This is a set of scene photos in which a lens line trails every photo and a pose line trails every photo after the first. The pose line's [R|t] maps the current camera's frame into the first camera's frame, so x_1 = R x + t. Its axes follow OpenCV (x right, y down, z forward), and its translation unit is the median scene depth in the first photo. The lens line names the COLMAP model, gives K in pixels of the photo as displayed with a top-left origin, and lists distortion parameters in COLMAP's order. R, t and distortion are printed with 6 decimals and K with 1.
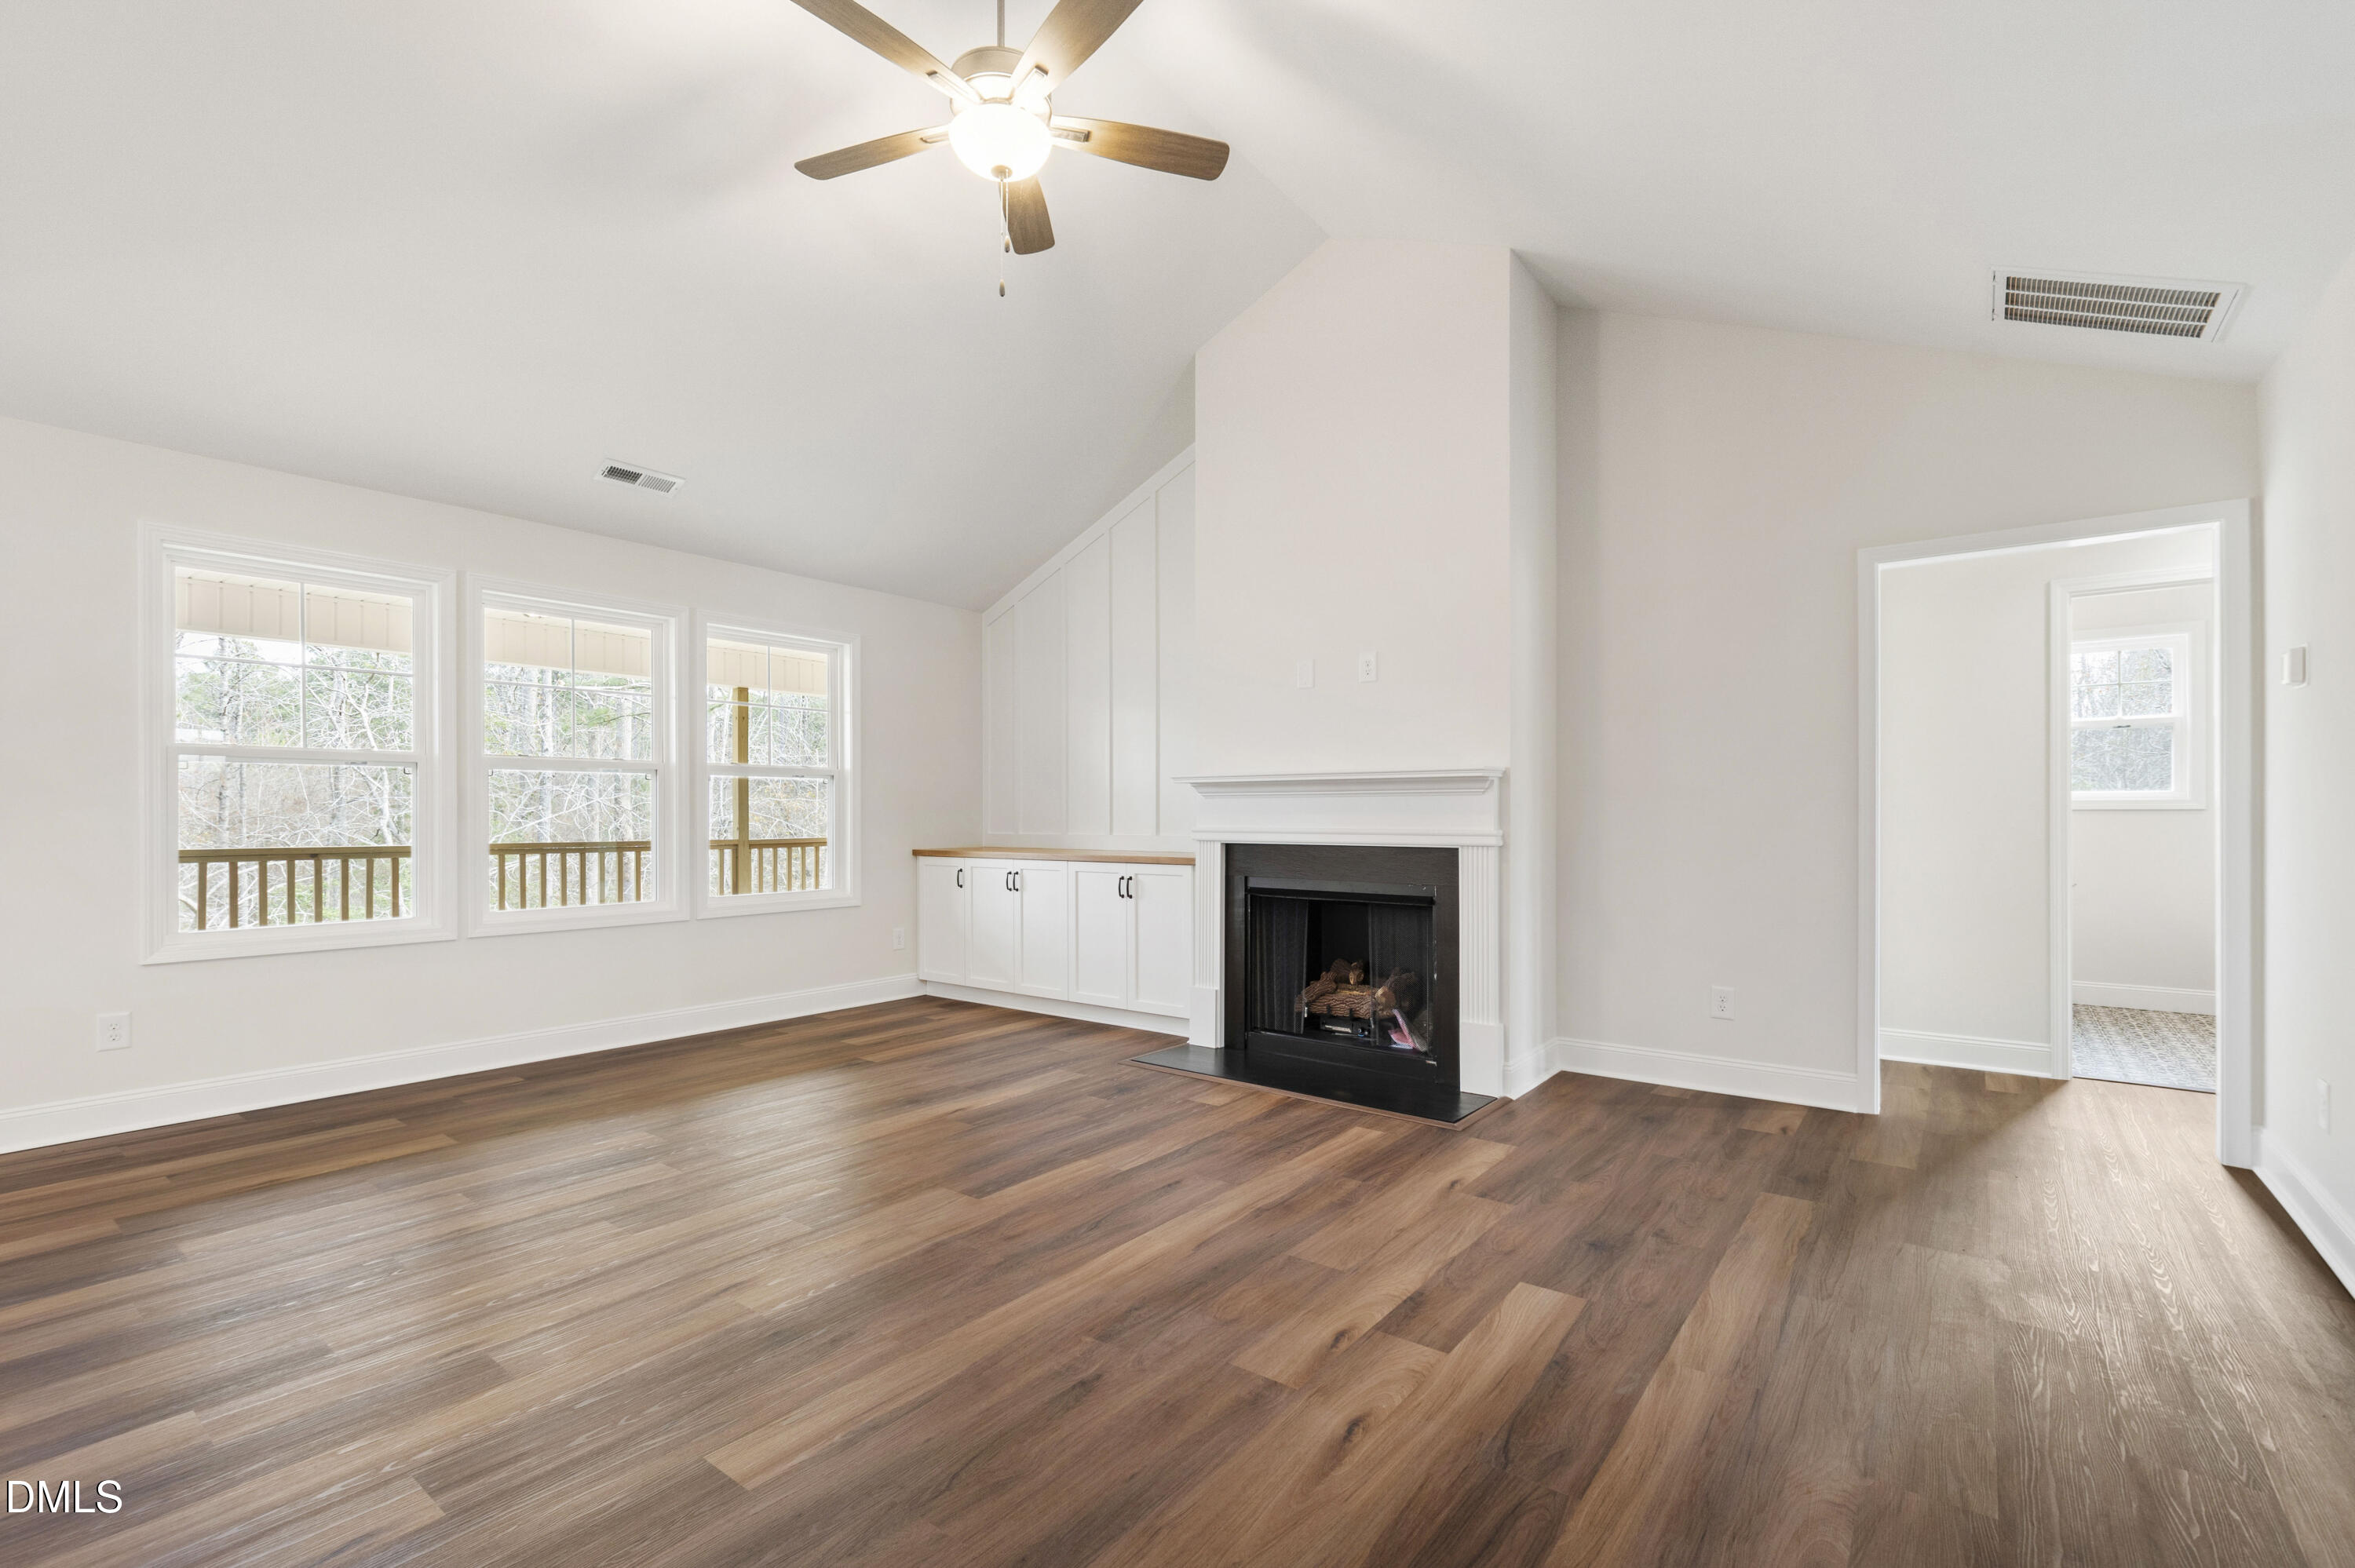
lens RADIAL K [[1036.2, 0, 1172.5], [0, 1036.2, 799.0], [0, 0, 1]] dist [0.001178, 0.000847]
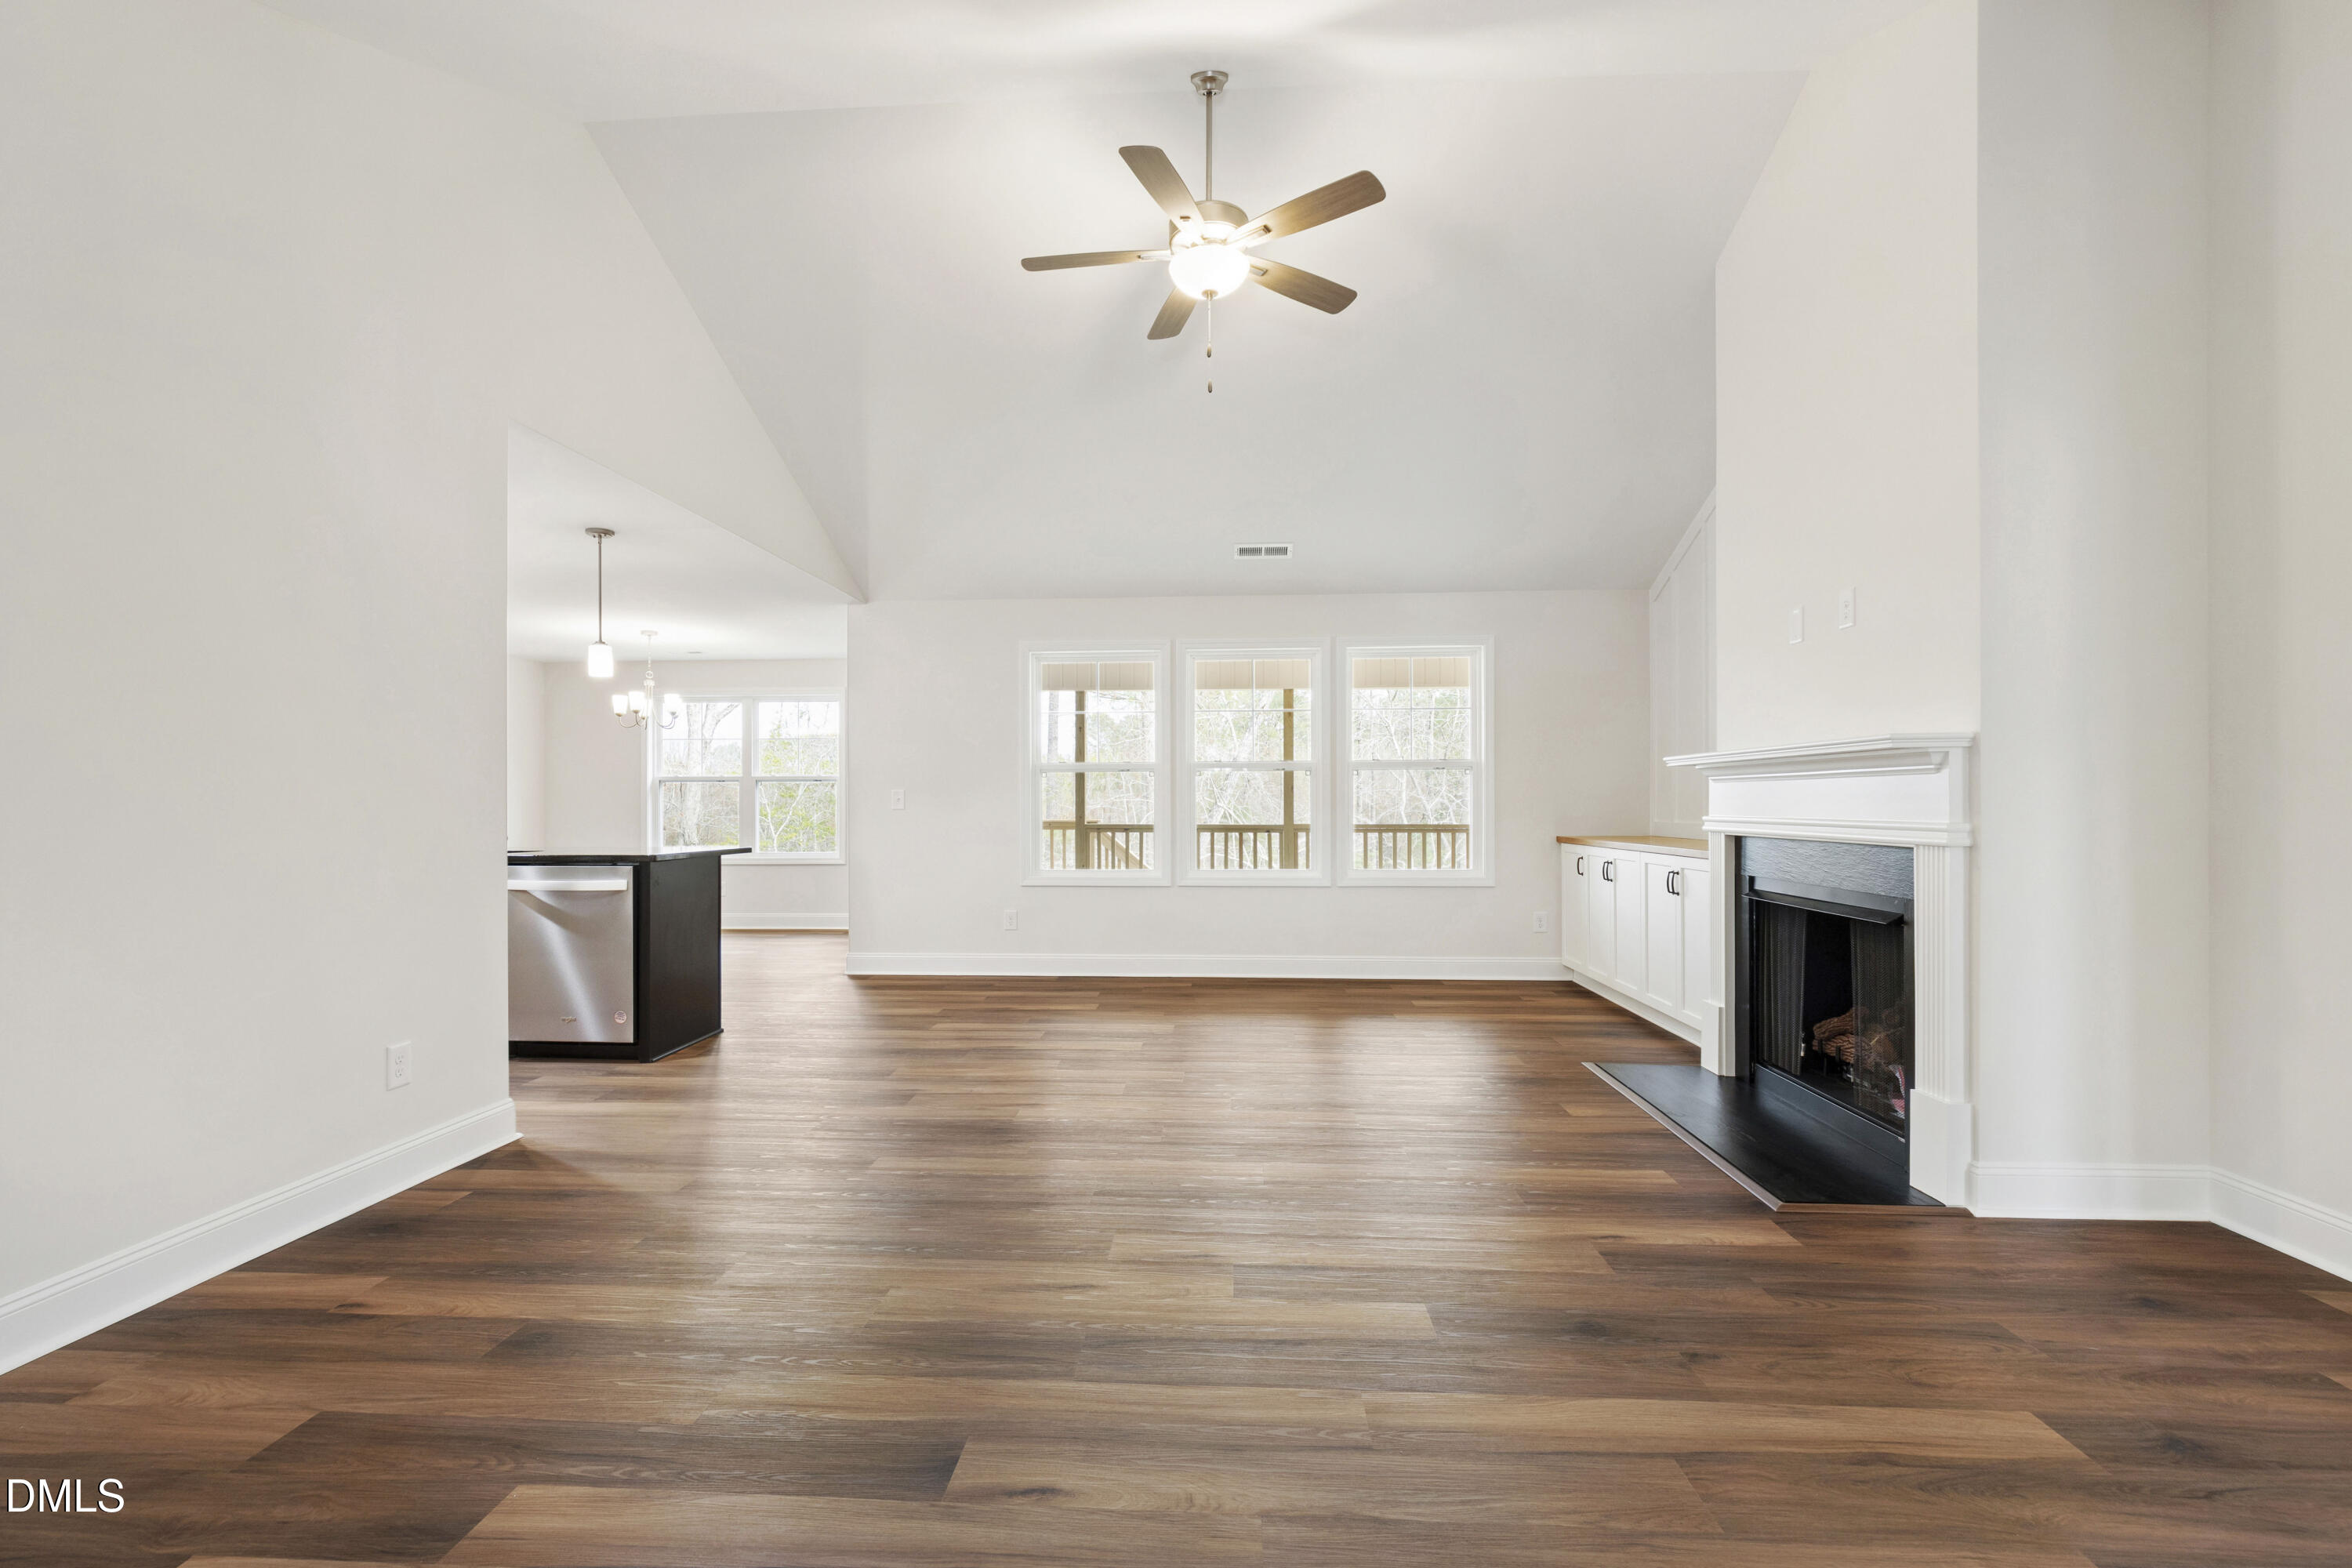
lens RADIAL K [[1035.0, 0, 1171.0], [0, 1035.0, 799.0], [0, 0, 1]] dist [0.001178, 0.000847]
pose [[0.571640, -0.005182, -0.820488, 0.509446], [0.020003, 0.999771, 0.007622, -0.004477], [0.820260, -0.020769, 0.571613, 0.144396]]
